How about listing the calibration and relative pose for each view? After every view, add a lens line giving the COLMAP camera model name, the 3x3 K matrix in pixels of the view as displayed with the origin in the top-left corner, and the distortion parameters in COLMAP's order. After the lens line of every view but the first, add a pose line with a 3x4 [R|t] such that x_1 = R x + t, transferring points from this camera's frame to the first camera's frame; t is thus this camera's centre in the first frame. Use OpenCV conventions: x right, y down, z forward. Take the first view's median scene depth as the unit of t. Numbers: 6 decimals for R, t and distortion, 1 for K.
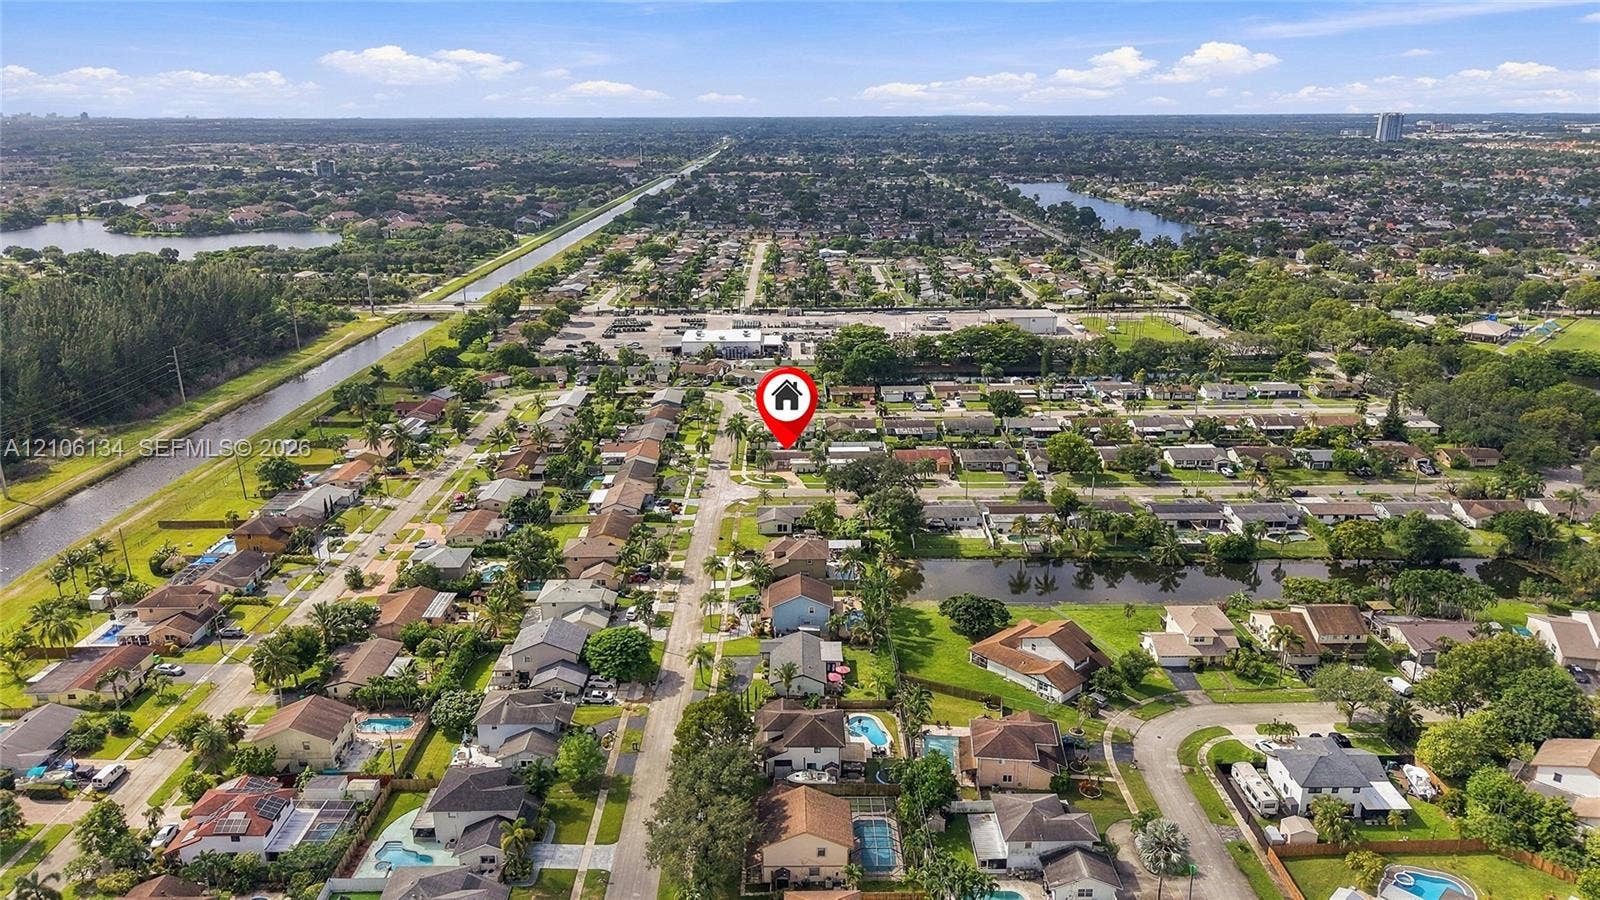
lens RADIAL K [[1065.6, 0, 798.0], [0, 1065.6, 454.0], [0, 0, 1]] dist [0.054798, -0.060572]
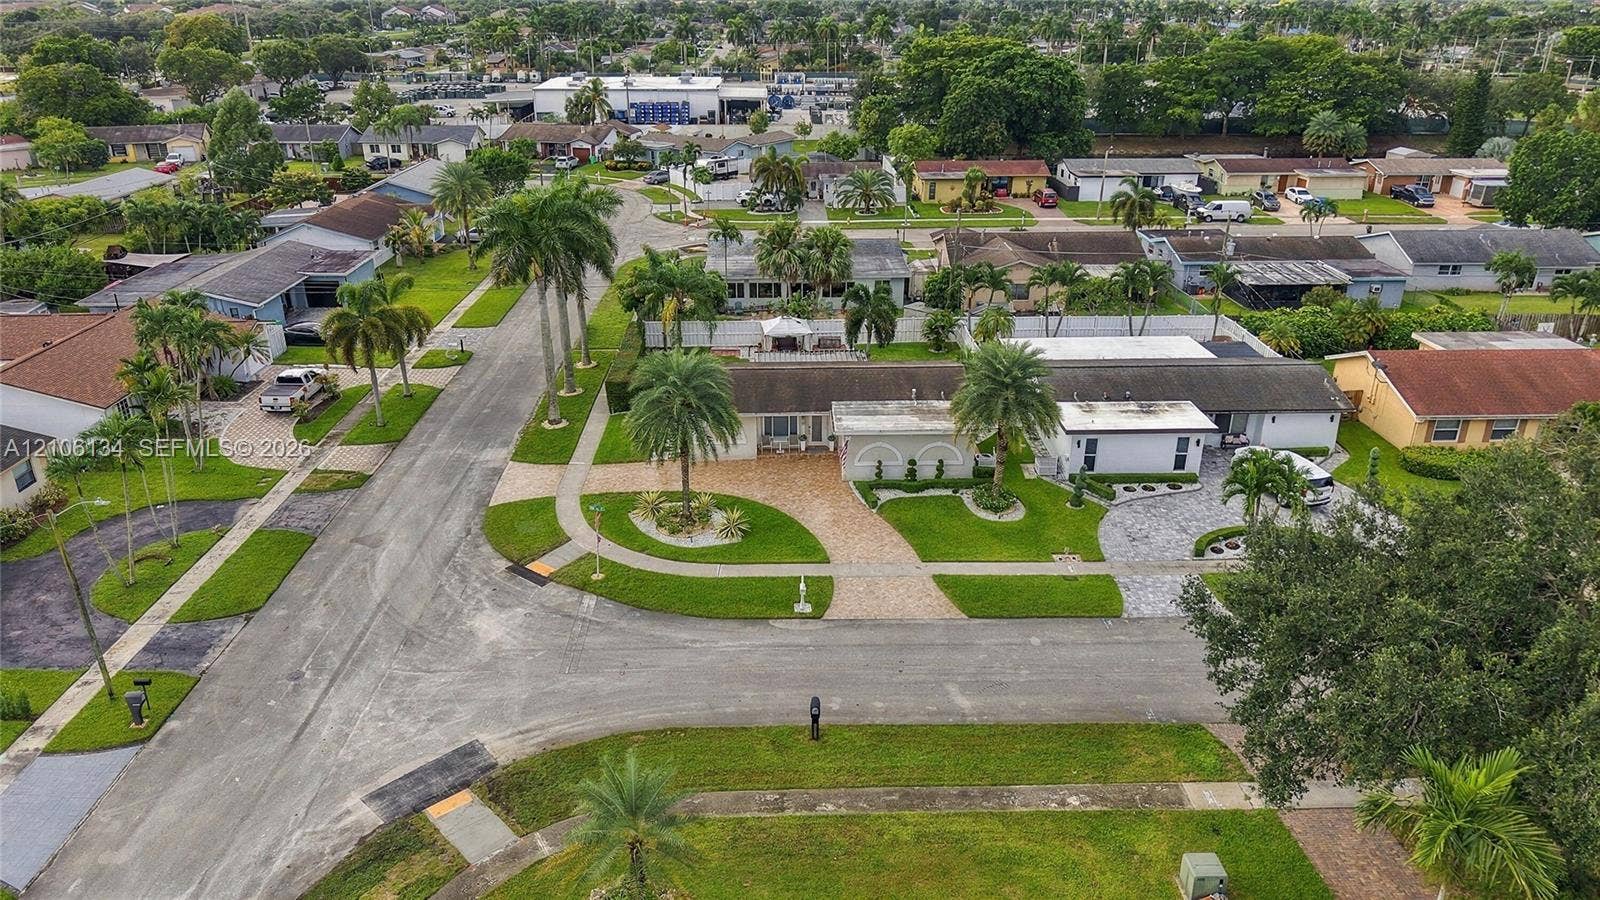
lens RADIAL K [[1065.6, 0, 798.0], [0, 1065.6, 454.0], [0, 0, 1]] dist [0.054798, -0.060572]
pose [[0.999856, 0.001400, 0.016939, -0.016207], [-0.003079, 0.995032, 0.099508, -0.004960], [-0.016715, -0.099546, 0.994893, 0.822099]]
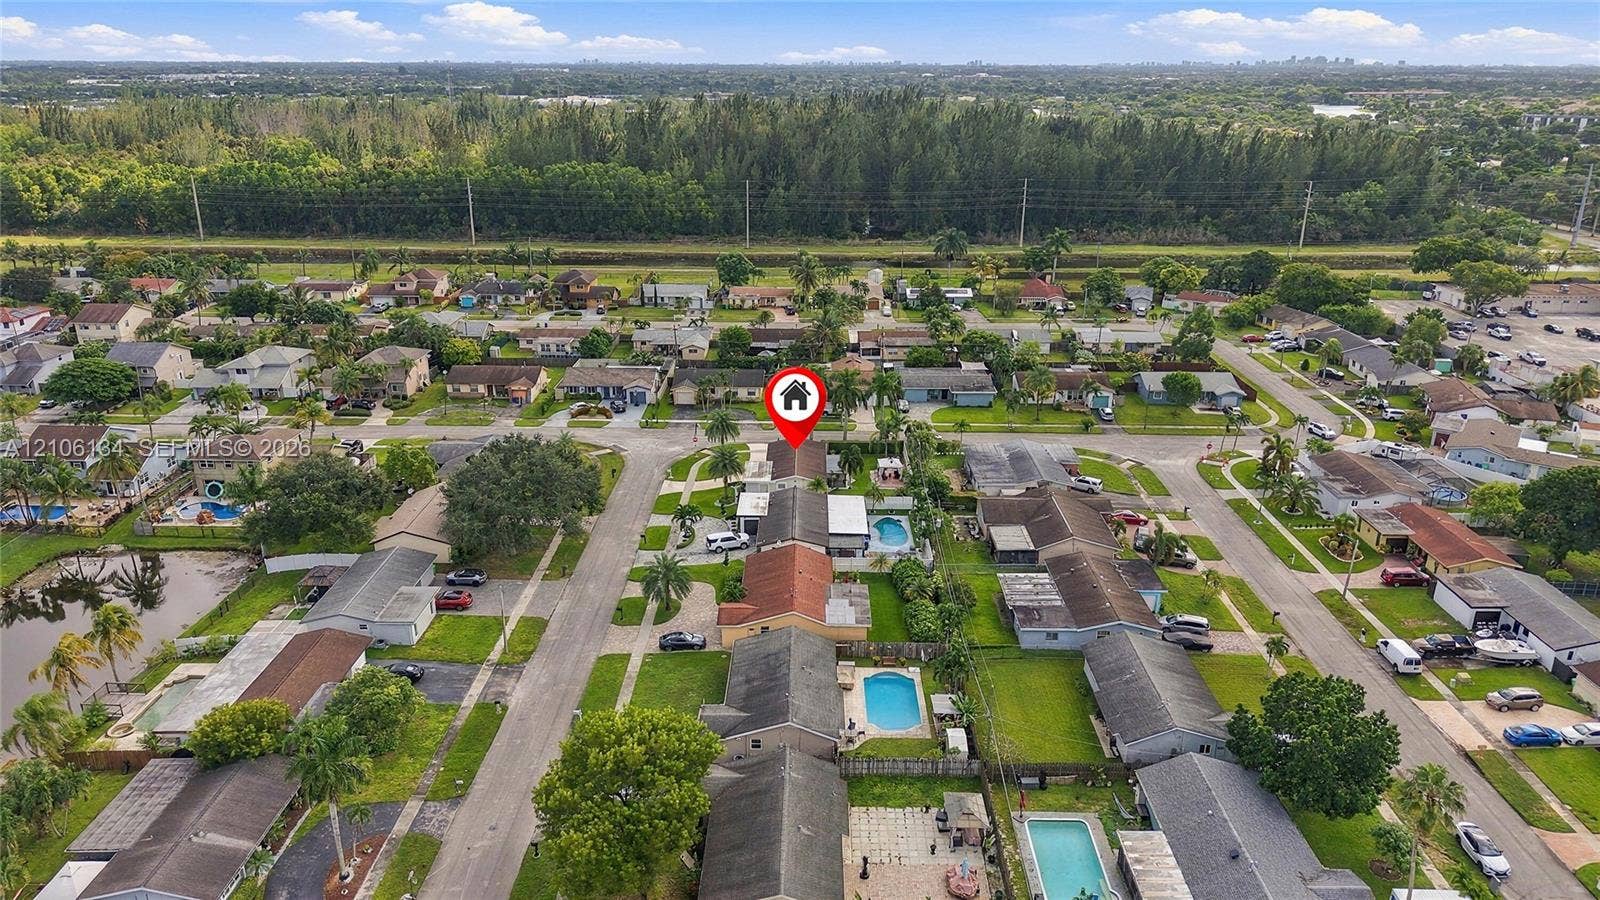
lens RADIAL K [[1065.6, 0, 798.0], [0, 1065.6, 454.0], [0, 0, 1]] dist [0.054798, -0.060572]
pose [[-0.028286, 0.350815, -0.936017, 0.454184], [-0.311196, 0.886768, 0.341761, -0.171442], [0.949925, 0.300952, 0.084089, 0.973499]]
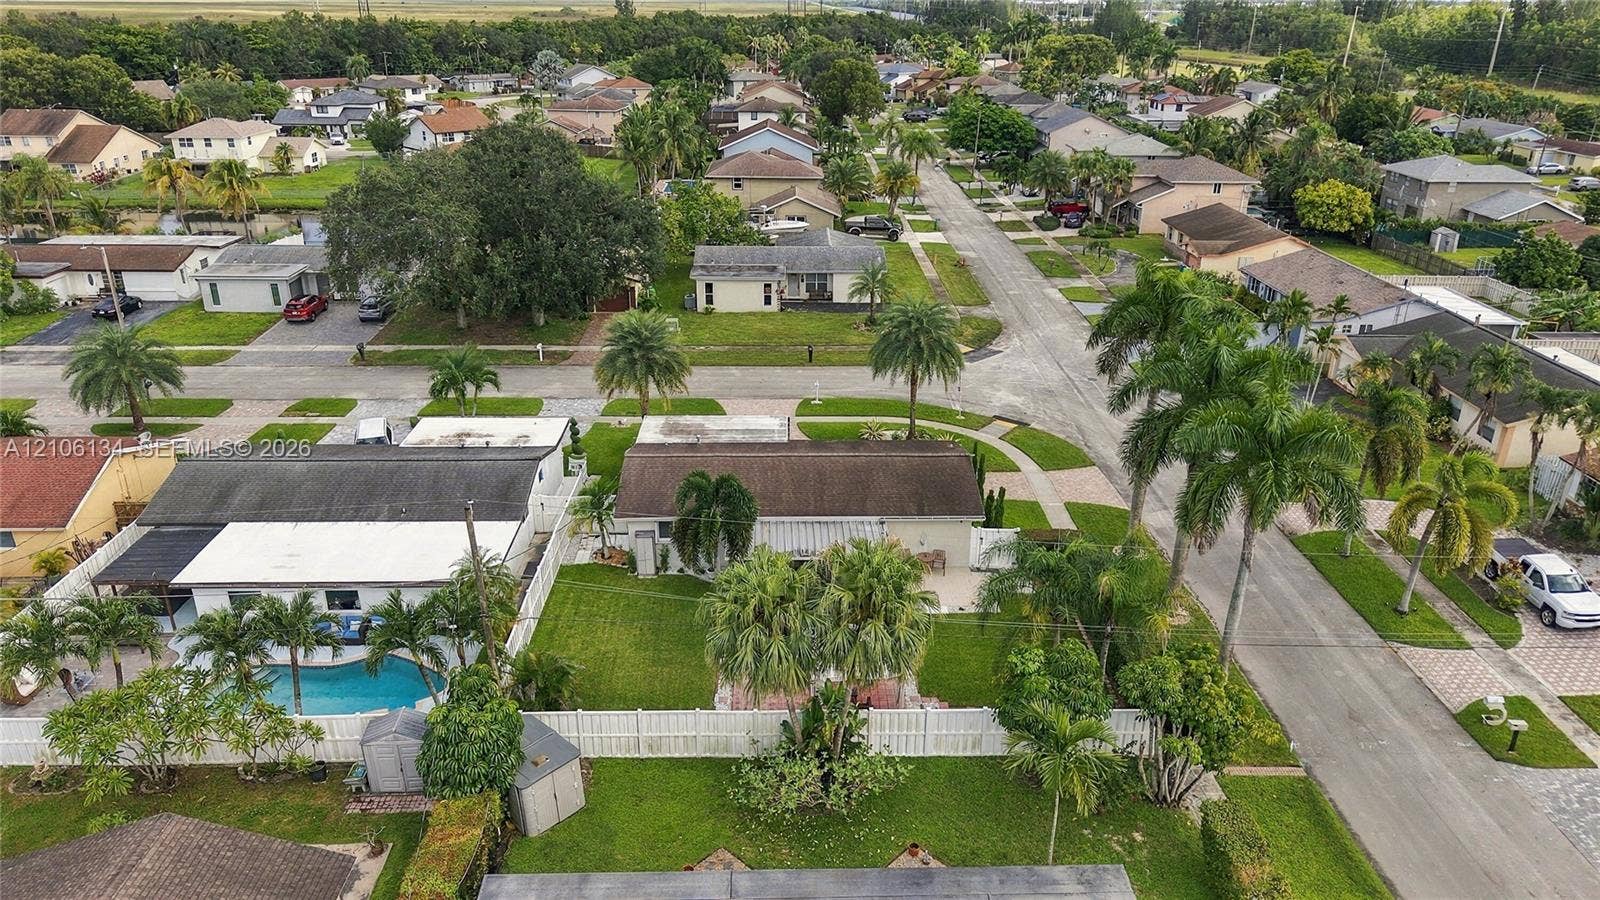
lens RADIAL K [[1065.6, 0, 798.0], [0, 1065.6, 454.0], [0, 0, 1]] dist [0.054798, -0.060572]
pose [[-0.999972, 0.002874, -0.006979, -0.007910], [-0.002411, 0.754564, 0.656222, -0.107011], [0.007152, 0.656220, -0.754535, 1.135776]]
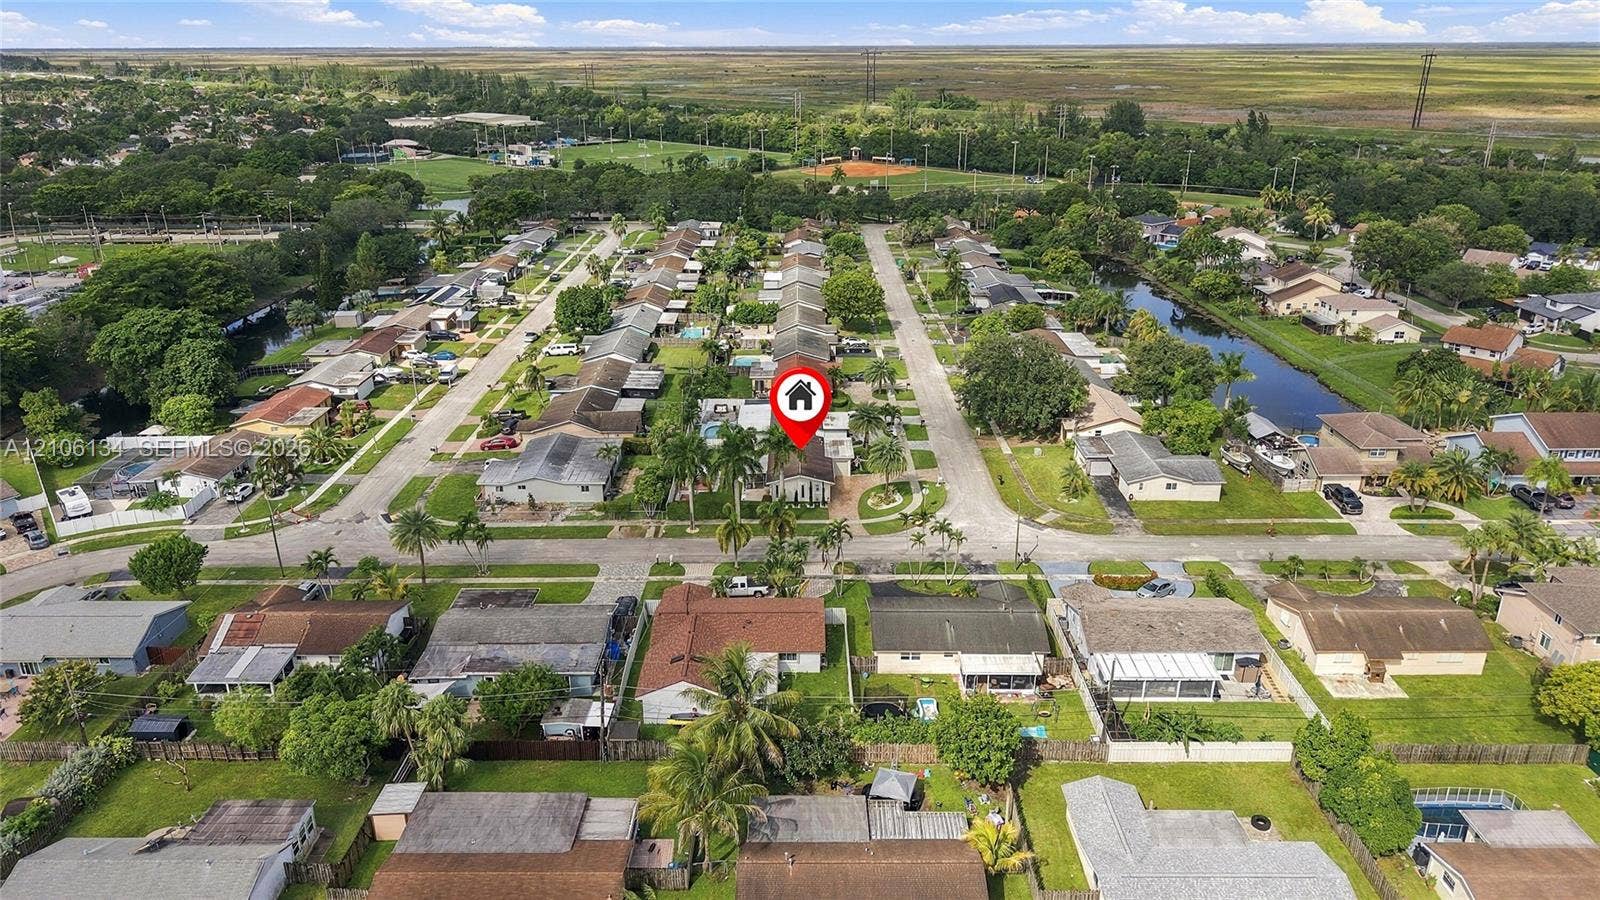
lens RADIAL K [[1065.6, 0, 798.0], [0, 1065.6, 454.0], [0, 0, 1]] dist [0.054798, -0.060572]
pose [[0.014374, -0.347441, 0.937592, -0.439890], [0.312477, 0.892285, 0.325861, -0.150716], [-0.949817, 0.288292, 0.121393, 0.959588]]
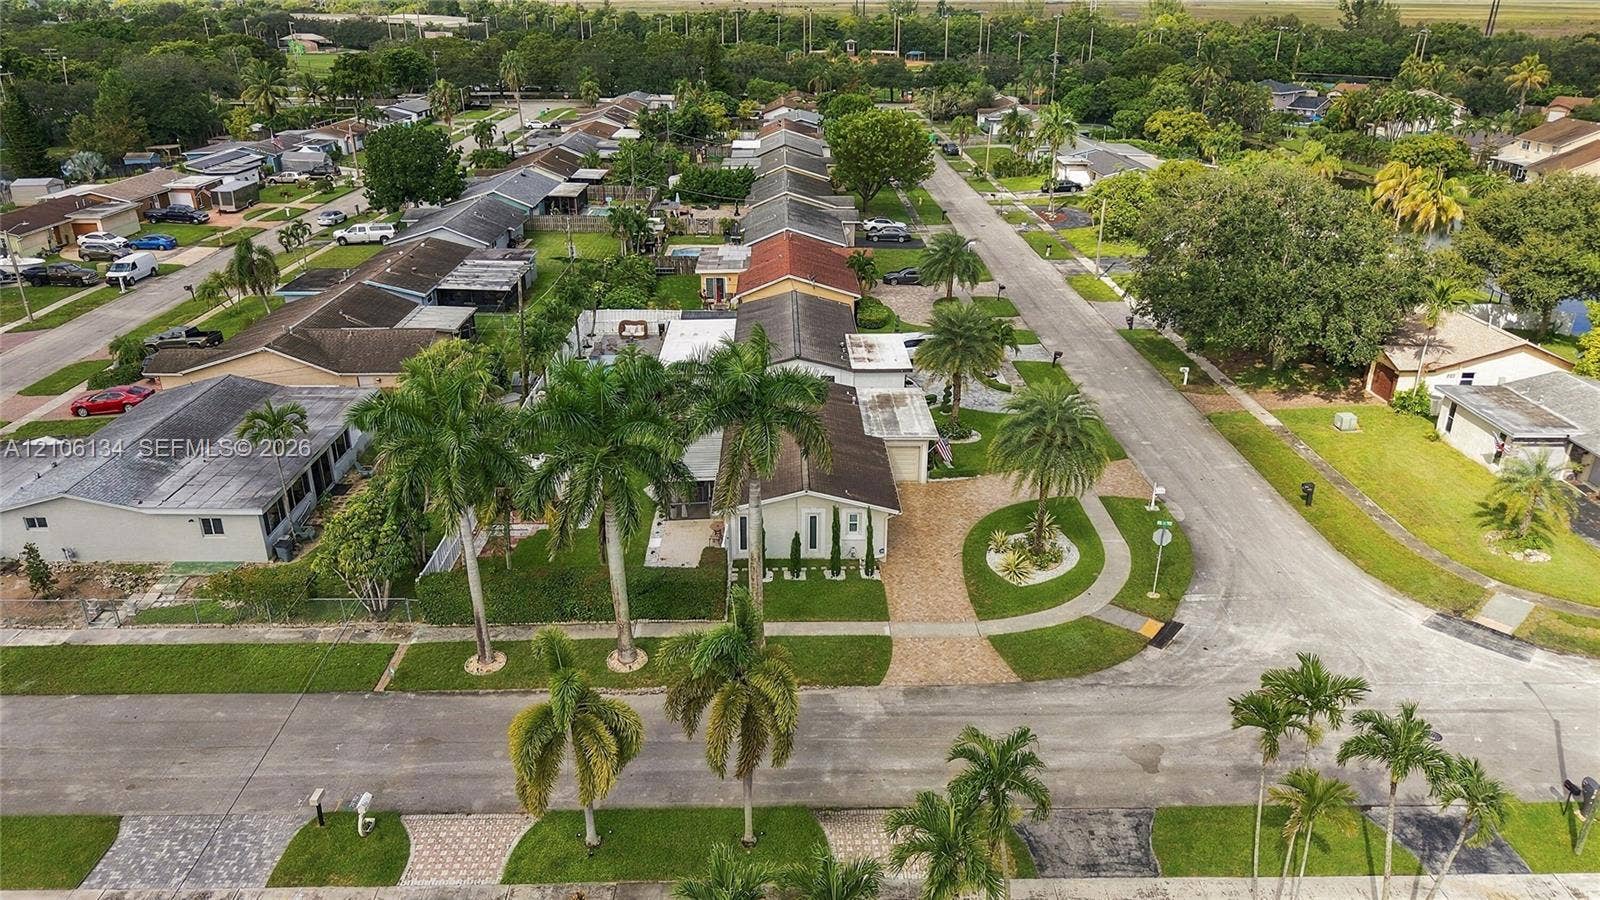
lens RADIAL K [[1062.2, 0, 800.0], [0, 1062.2, 450.0], [0, 0, 1]] dist [0.001225, -0.002061]
pose [[-0.004705, -0.383011, 0.923732, -0.176271], [0.304551, 0.879311, 0.366144, -0.063495], [-0.952484, 0.283046, 0.112509, 0.995865]]
